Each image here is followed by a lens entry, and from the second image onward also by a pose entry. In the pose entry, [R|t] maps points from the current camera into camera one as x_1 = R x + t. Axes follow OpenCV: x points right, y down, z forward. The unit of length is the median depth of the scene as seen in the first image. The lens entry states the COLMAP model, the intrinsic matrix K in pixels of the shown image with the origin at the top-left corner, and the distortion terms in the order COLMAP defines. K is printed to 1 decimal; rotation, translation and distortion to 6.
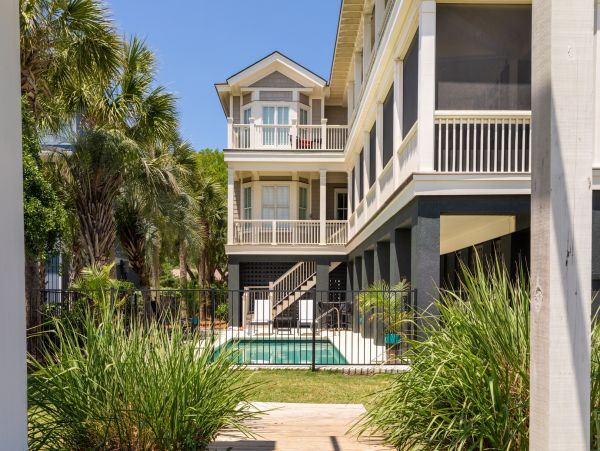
lens RADIAL K [[622.2, 0, 299.3], [0, 622.2, 234.3], [0, 0, 1]] dist [0.009269, -0.003782]
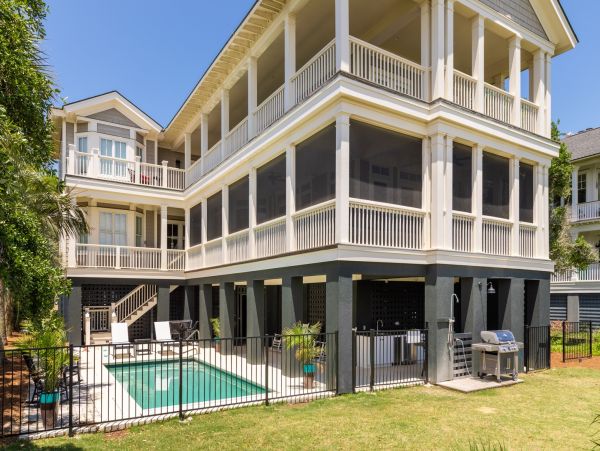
lens RADIAL K [[470.4, 0, 300.0], [0, 470.4, 225.5], [0, 0, 1]] dist [0.002946, 0.001001]
pose [[0.807431, 0.069341, 0.585873, -0.267293], [-0.067955, 0.997390, -0.024393, -0.059840], [-0.586035, -0.020117, 0.810036, 0.129956]]
